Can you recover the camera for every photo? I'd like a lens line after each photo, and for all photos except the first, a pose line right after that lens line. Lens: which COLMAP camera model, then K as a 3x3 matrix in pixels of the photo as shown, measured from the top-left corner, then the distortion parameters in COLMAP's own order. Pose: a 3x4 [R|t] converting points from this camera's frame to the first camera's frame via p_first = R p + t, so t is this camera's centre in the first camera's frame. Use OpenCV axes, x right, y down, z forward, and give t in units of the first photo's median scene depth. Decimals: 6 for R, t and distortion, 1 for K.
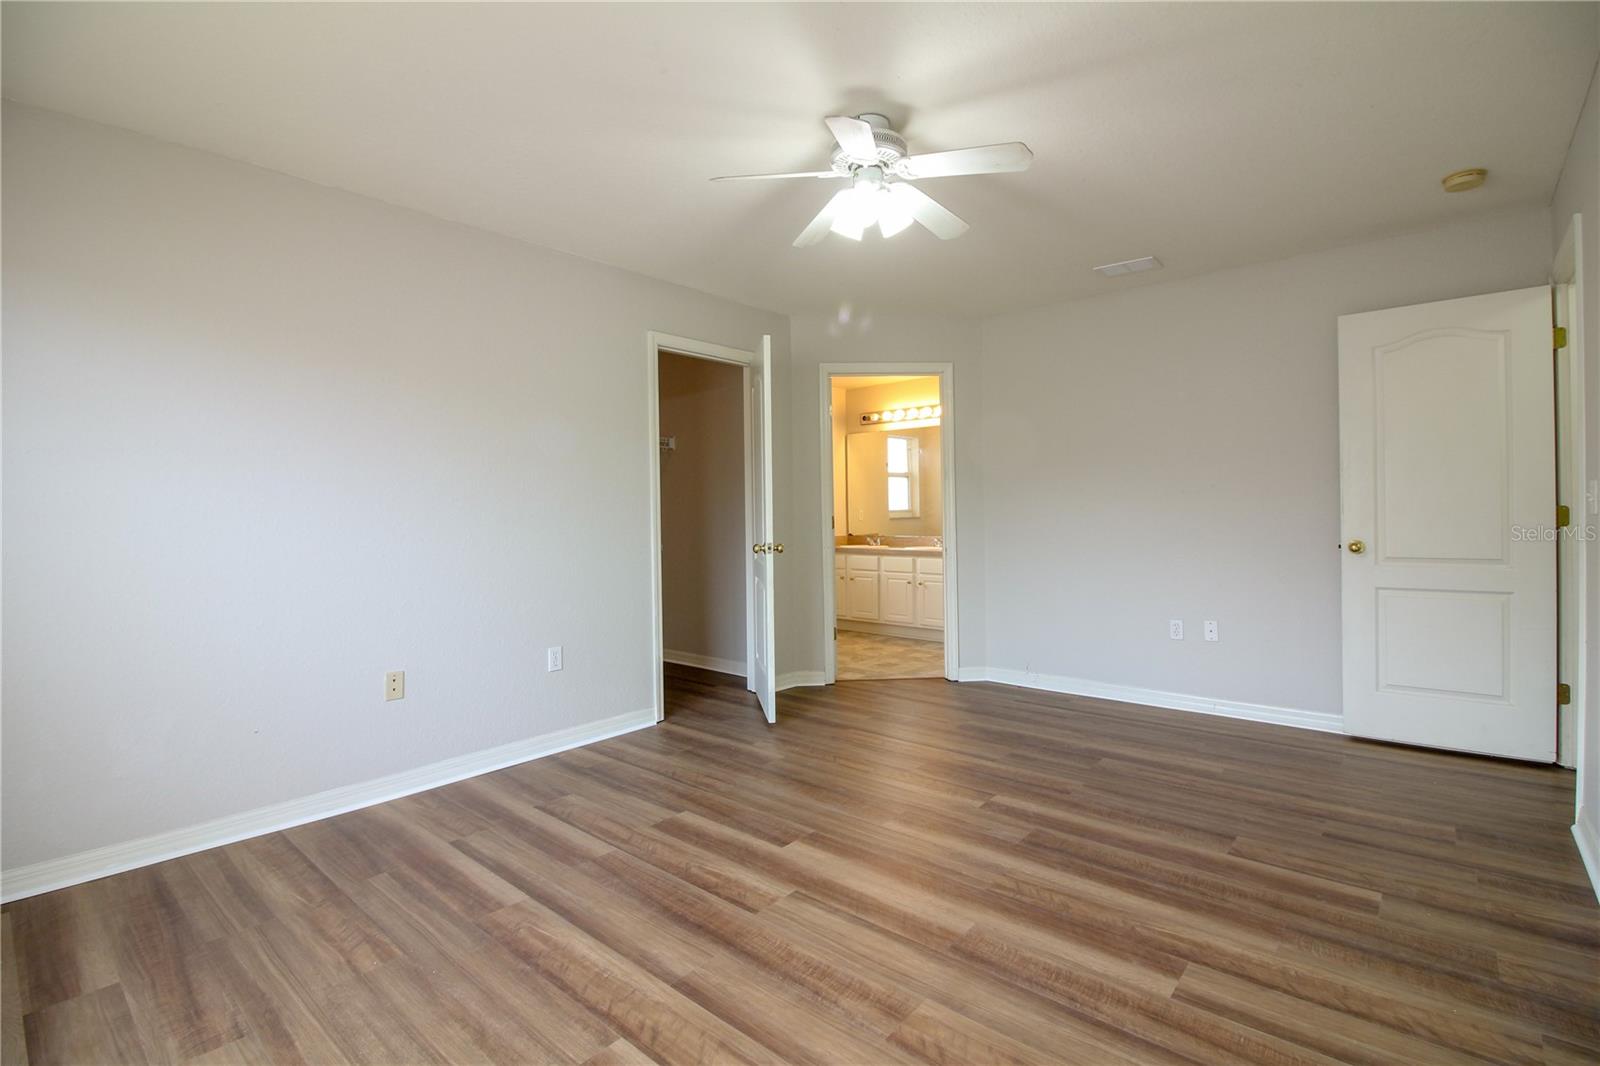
lens RADIAL K [[747.6, 0, 796.8], [0, 747.6, 518.3], [0, 0, 1]] dist [0.001498, -0.012097]
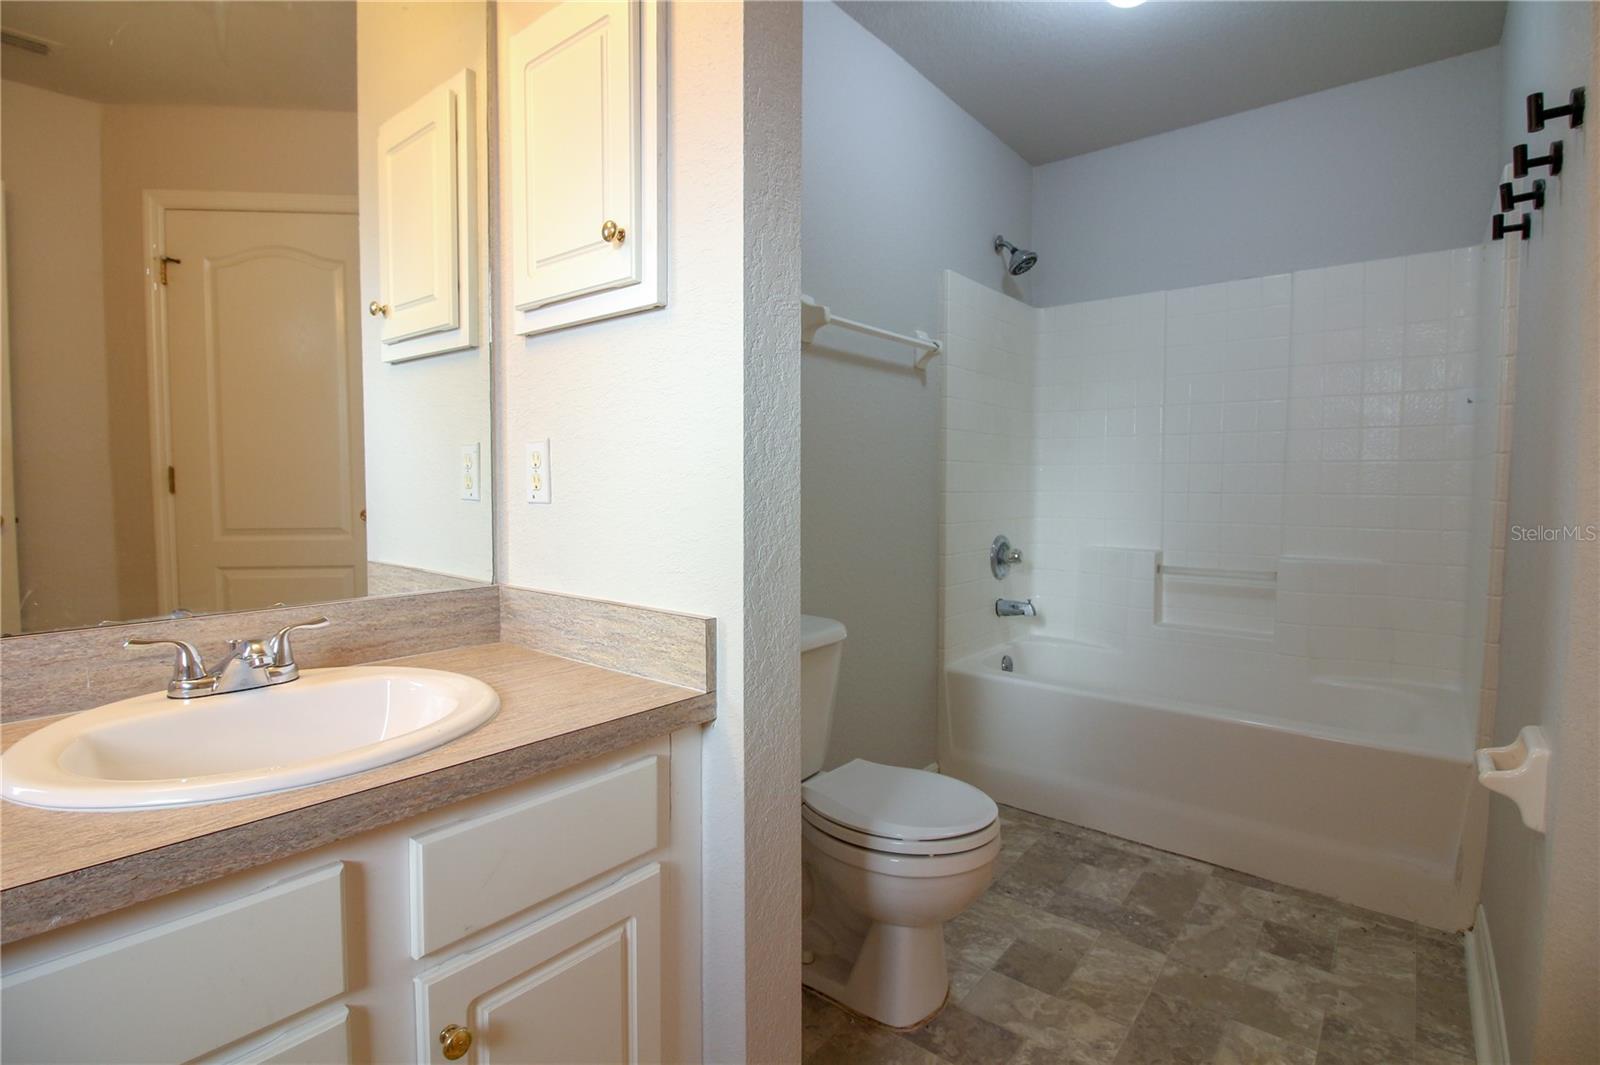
lens RADIAL K [[747.6, 0, 796.8], [0, 747.6, 517.8], [0, 0, 1]] dist [0.001498, -0.012097]
pose [[-0.032553, -0.030922, 0.998992, 0.058286], [0.001839, 0.999518, 0.030998, 0.000766], [-0.999468, 0.002846, -0.032480, 1.130608]]
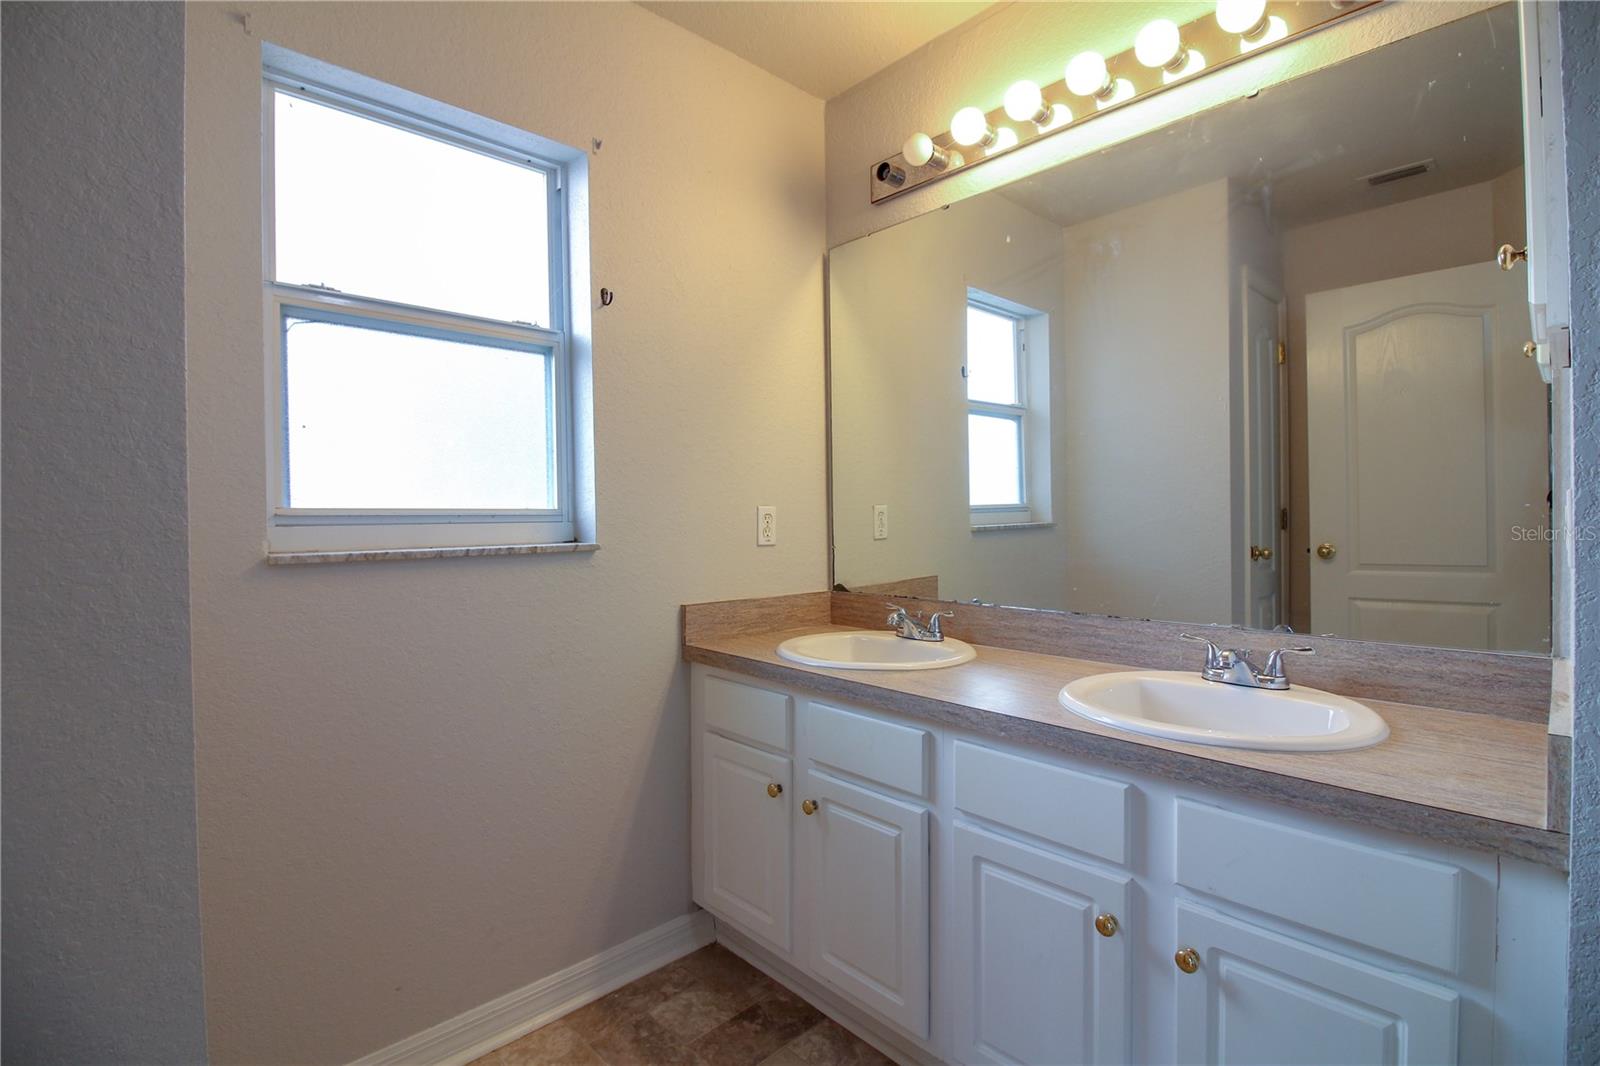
lens RADIAL K [[747.6, 0, 796.8], [0, 747.6, 518.3], [0, 0, 1]] dist [0.001498, -0.012097]
pose [[0.996157, 0.001934, -0.087566, 0.113820], [-0.001542, 0.999988, 0.004544, -0.009819], [0.087574, -0.004392, 0.996148, 0.993298]]
